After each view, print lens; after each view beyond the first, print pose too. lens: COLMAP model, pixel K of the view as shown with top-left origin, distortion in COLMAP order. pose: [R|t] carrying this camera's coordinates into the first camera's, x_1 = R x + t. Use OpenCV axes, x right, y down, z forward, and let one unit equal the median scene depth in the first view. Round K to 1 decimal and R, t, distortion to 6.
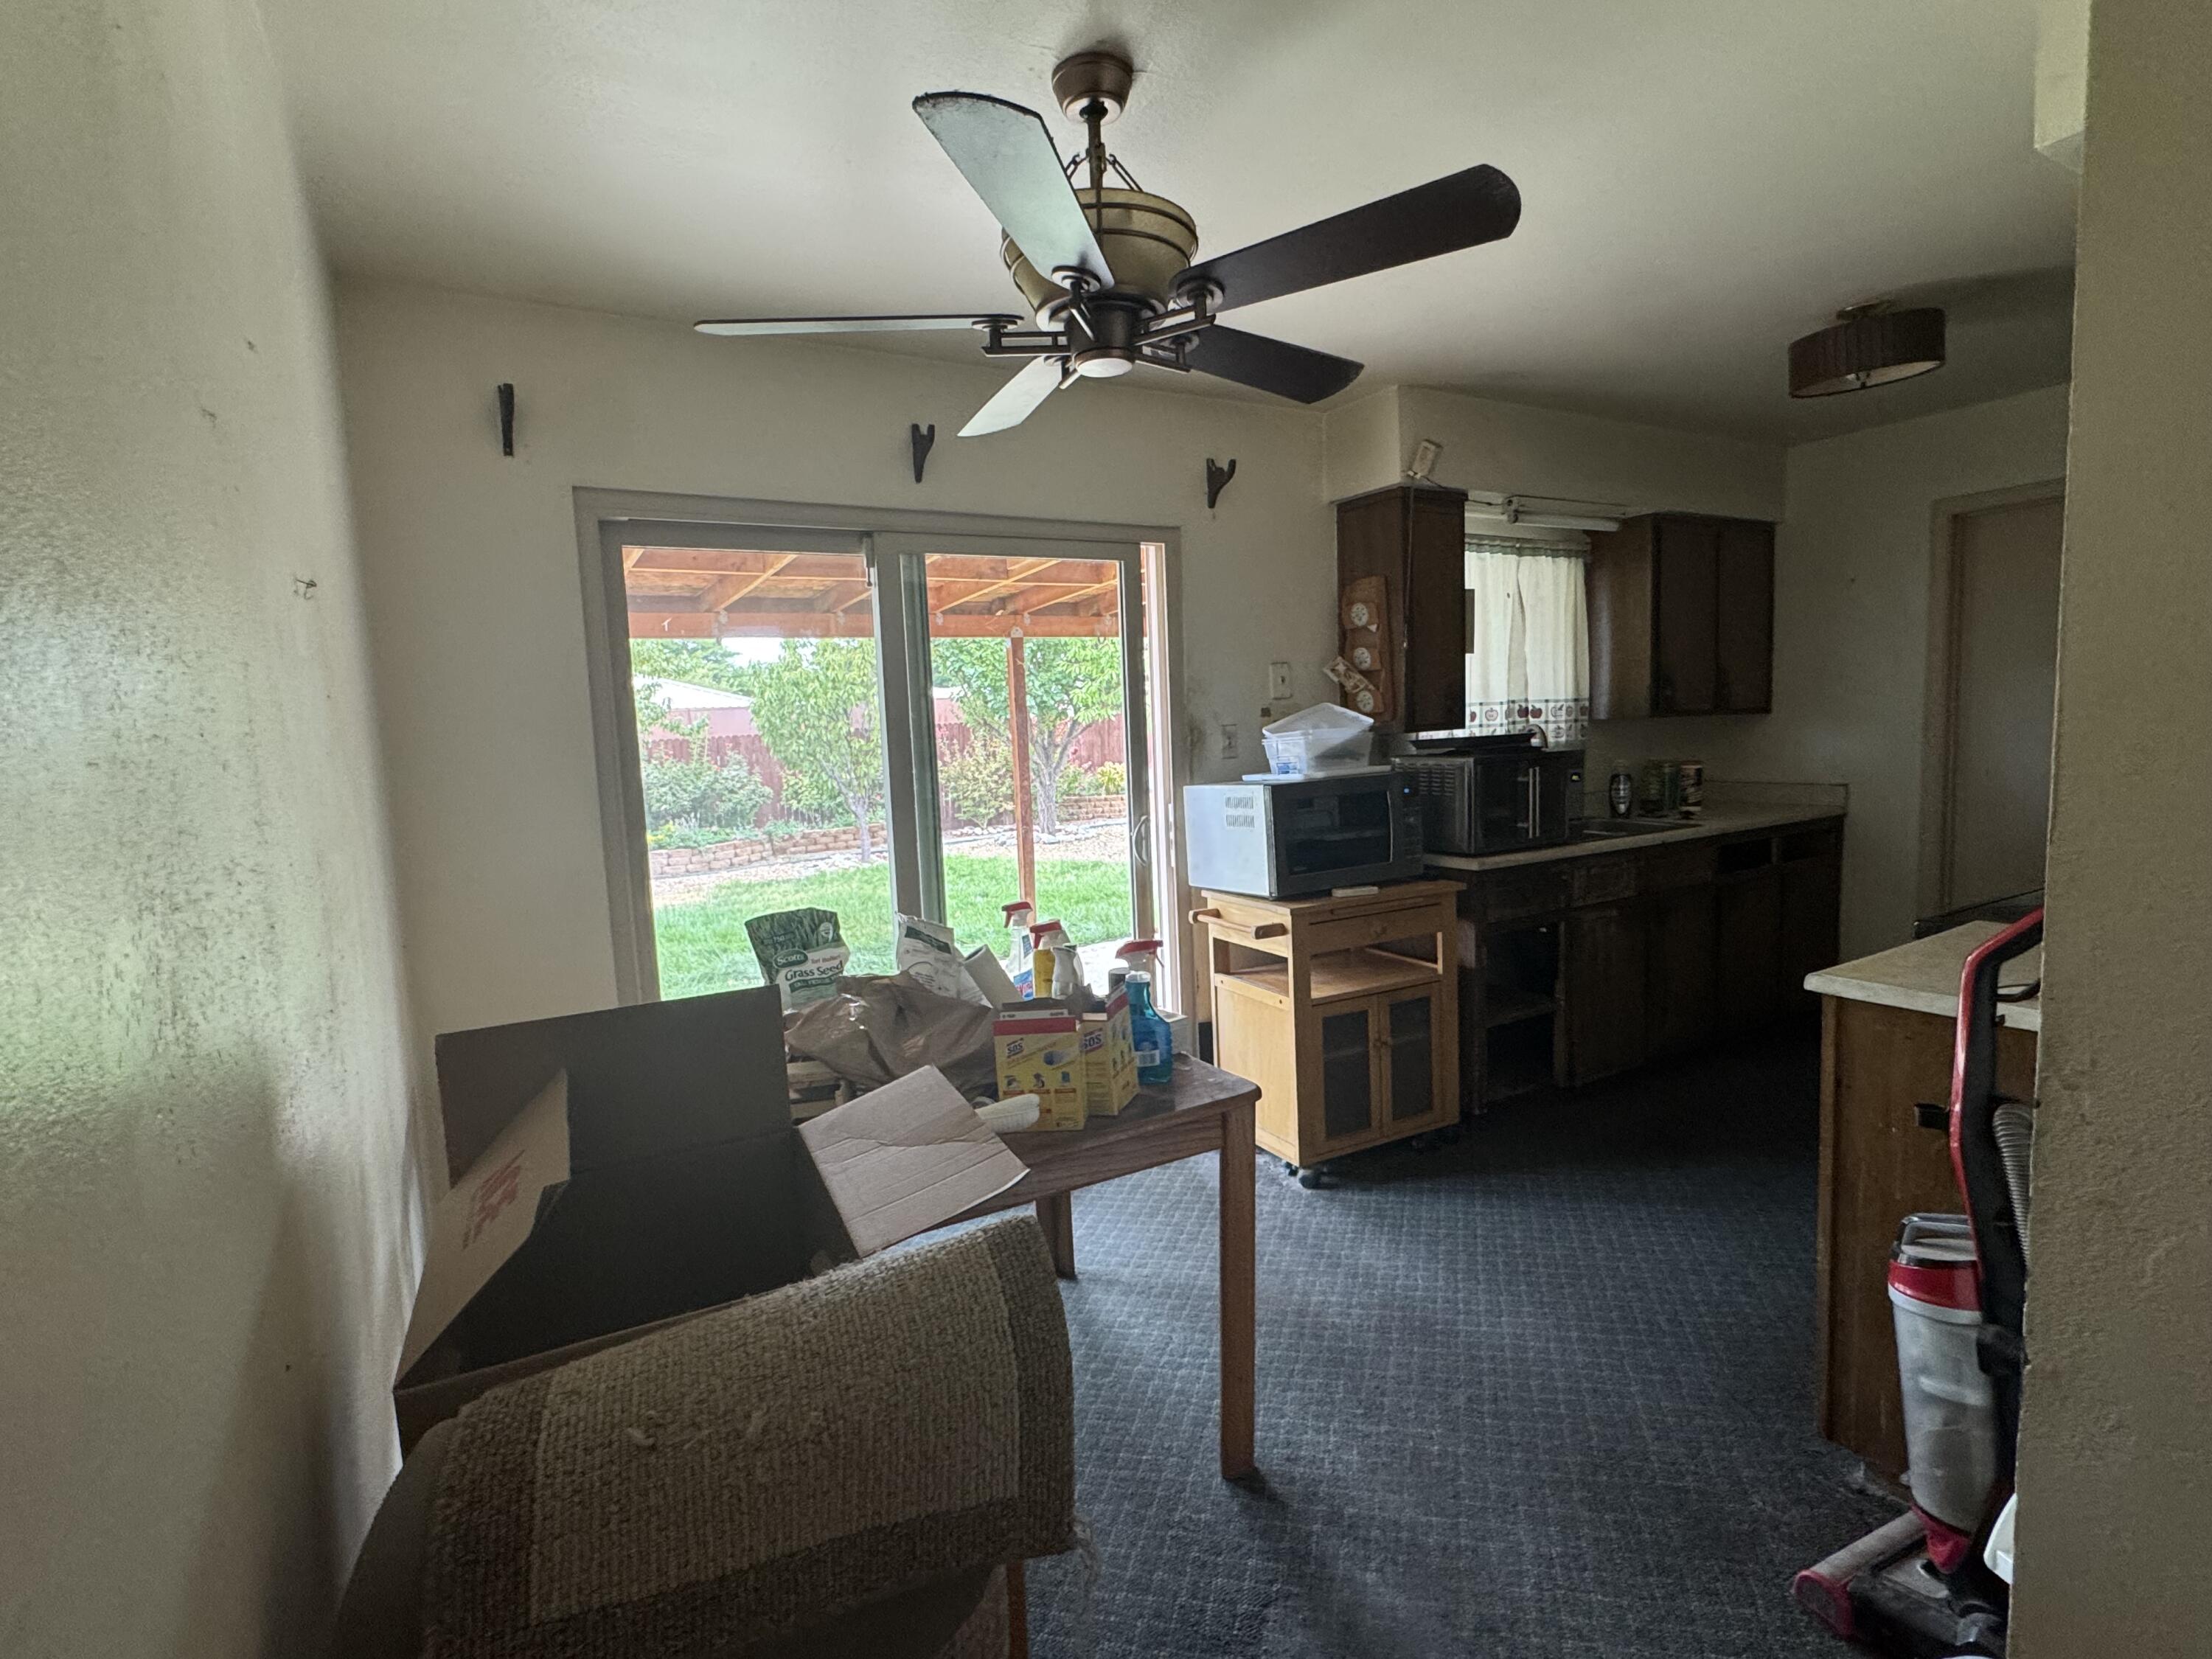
lens RADIAL K [[1070.1, 0, 1092.7], [0, 1070.1, 827.0], [0, 0, 1]] dist [-0.013142, 0.004775]
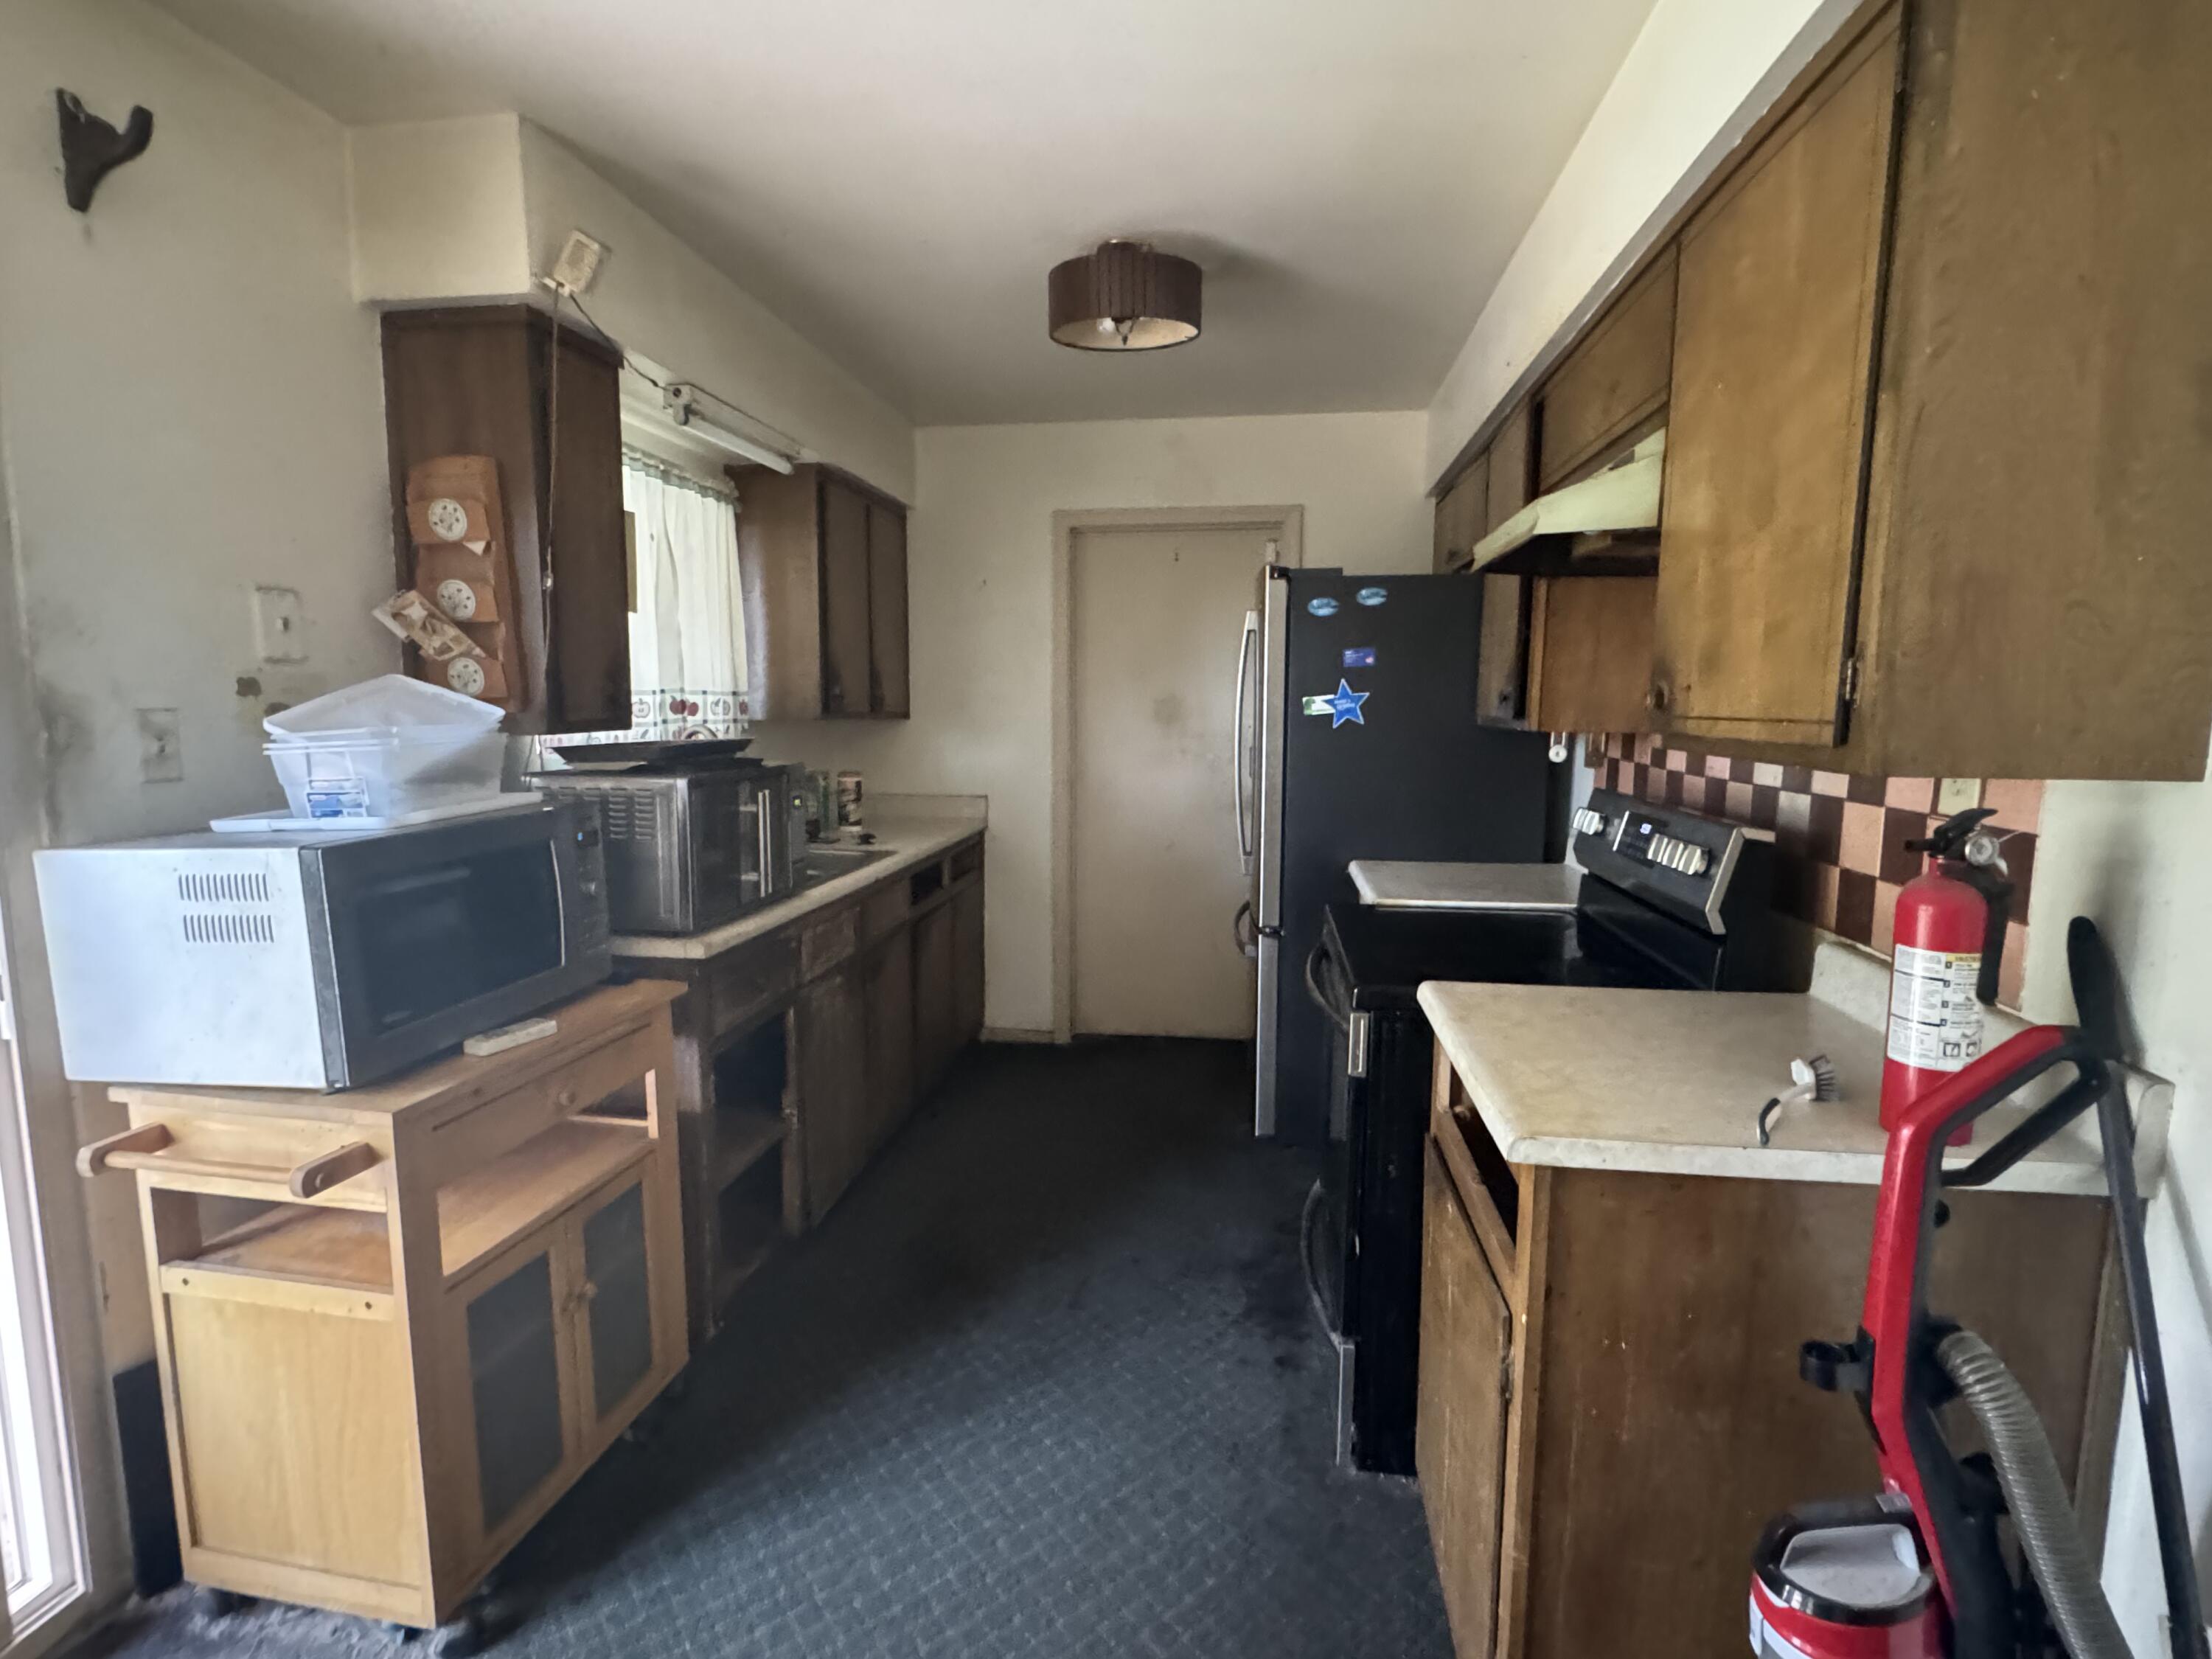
lens RADIAL K [[1070.1, 0, 1092.7], [0, 1070.1, 827.0], [0, 0, 1]] dist [-0.013142, 0.004775]
pose [[0.613870, -0.047417, 0.787982, 0.012417], [0.046435, 0.998635, 0.023919, -0.038486], [-0.788040, 0.021907, 0.615234, 0.416110]]
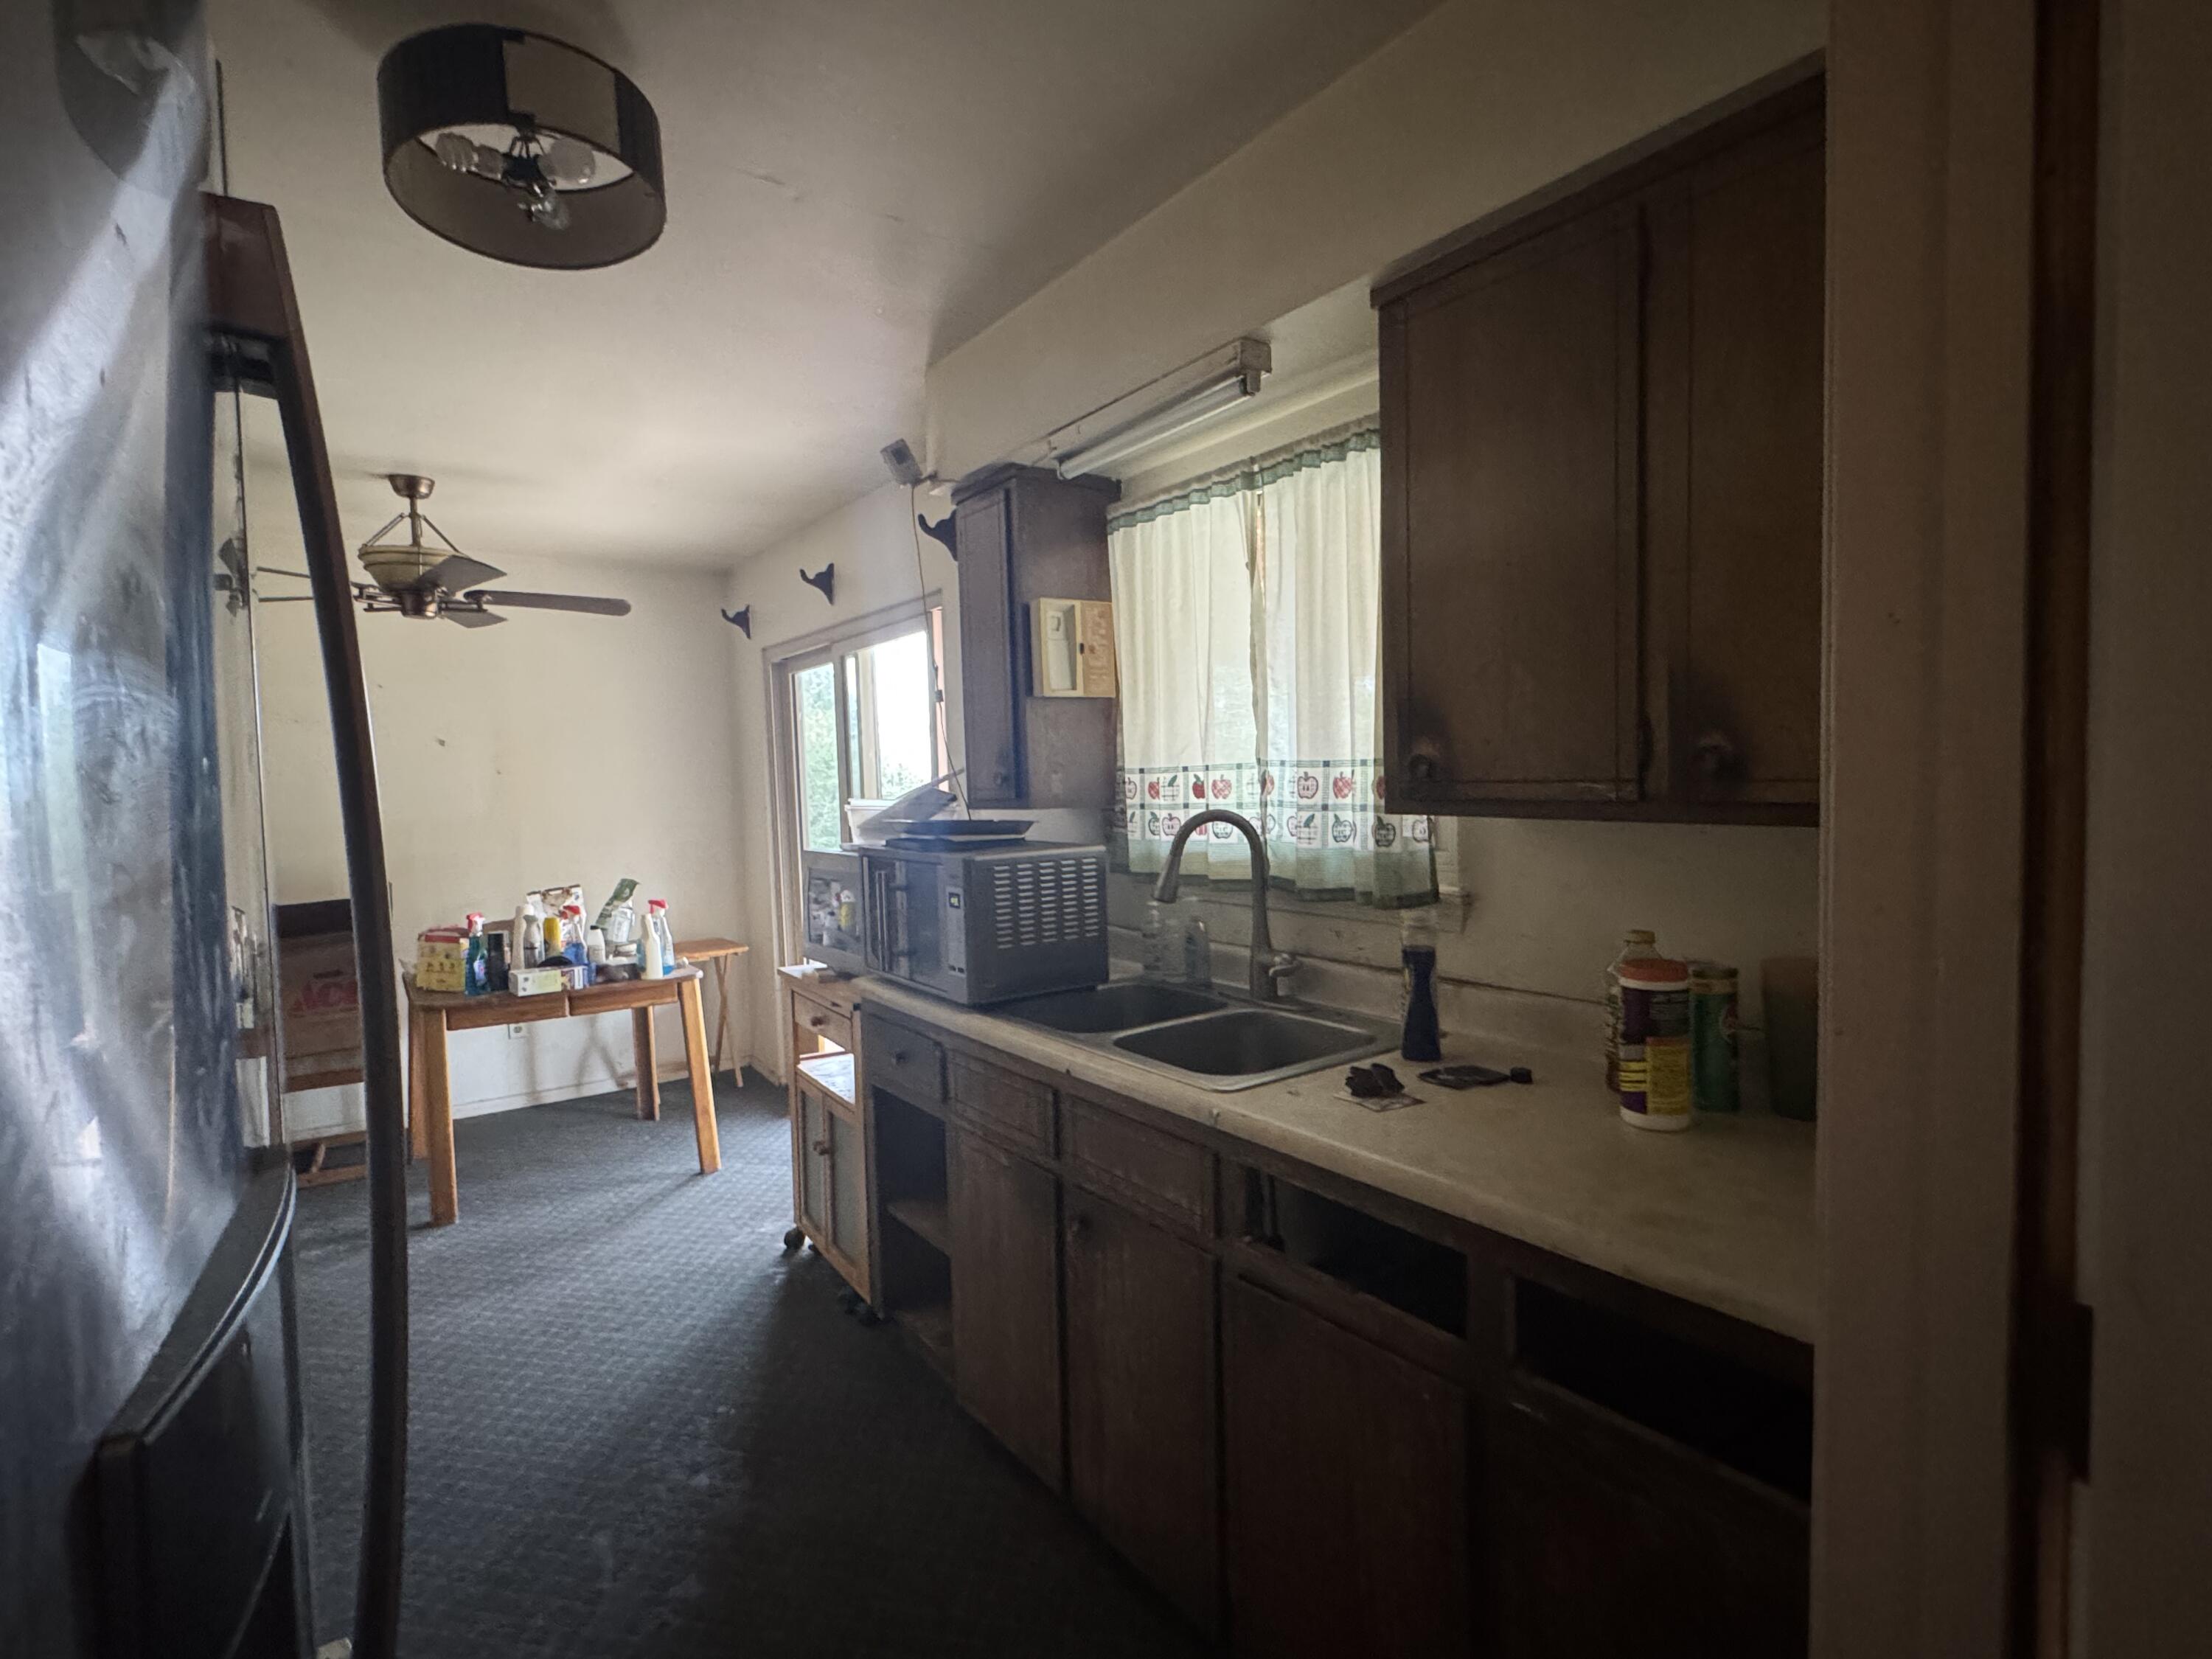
lens RADIAL K [[1070.1, 0, 1092.7], [0, 1070.1, 827.0], [0, 0, 1]] dist [-0.013142, 0.004775]
pose [[0.135994, 0.089250, -0.986681, 1.085889], [-0.072389, 0.994167, 0.079950, -0.146929], [0.988061, 0.060552, 0.141661, 1.008081]]
